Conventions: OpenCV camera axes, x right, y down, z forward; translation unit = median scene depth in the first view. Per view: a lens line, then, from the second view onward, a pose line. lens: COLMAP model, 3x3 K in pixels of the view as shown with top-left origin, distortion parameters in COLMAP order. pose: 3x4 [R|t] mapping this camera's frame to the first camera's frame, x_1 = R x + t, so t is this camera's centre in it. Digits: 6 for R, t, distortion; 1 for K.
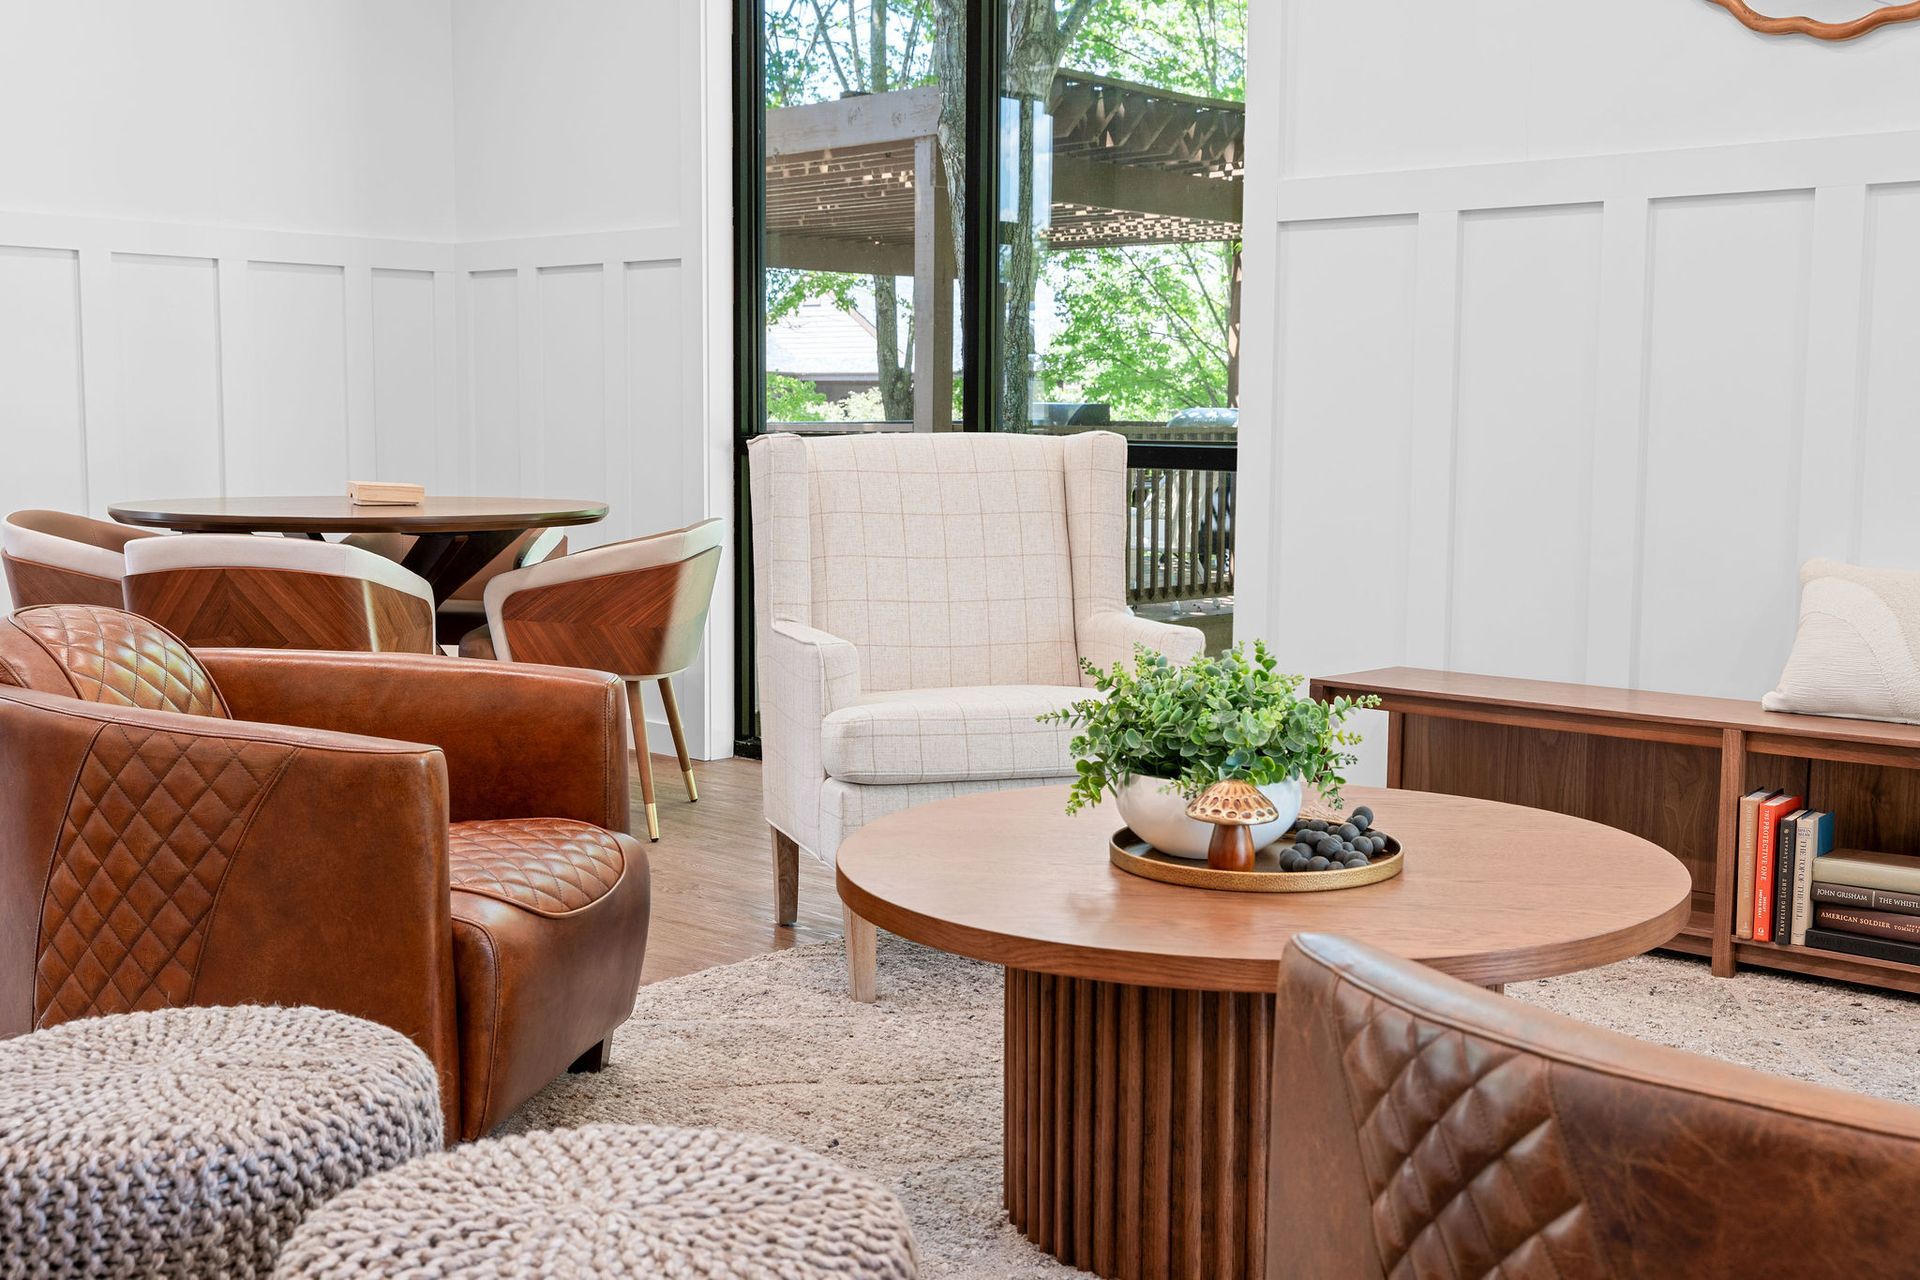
lens RADIAL K [[2219.6, 0, 947.8], [0, 2219.6, 652.3], [0, 0, 1]] dist [-0.000927, 0.000000]
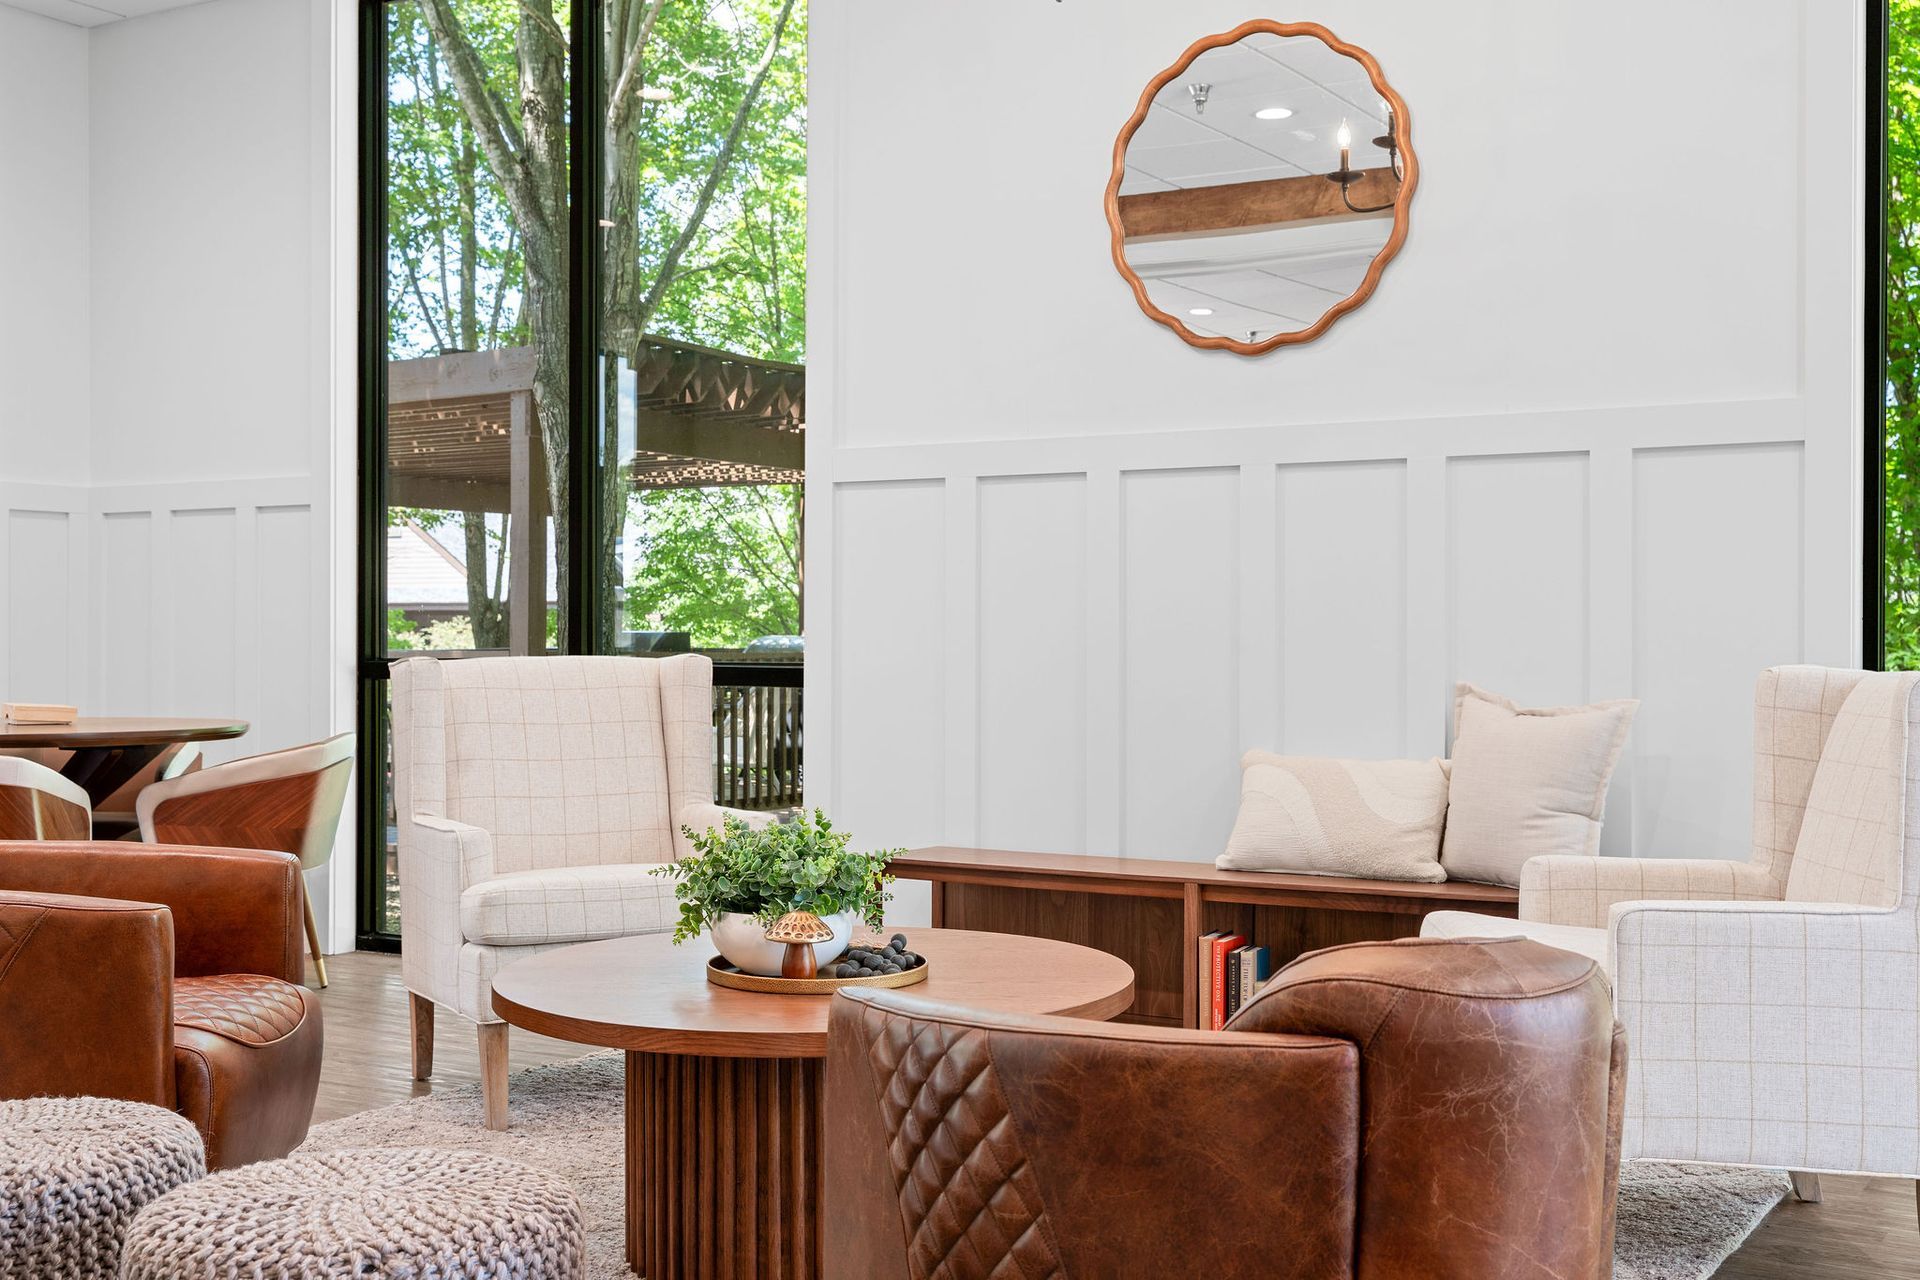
lens RADIAL K [[2219.6, 0, 961.1], [0, 2219.6, 647.2], [0, 0, 1]] dist [-0.000927, 0.000000]
pose [[0.980801, -0.004115, 0.194967, -0.028187], [0.024467, 0.994473, -0.102098, 0.030347], [-0.193470, 0.104908, 0.975481, -0.265847]]
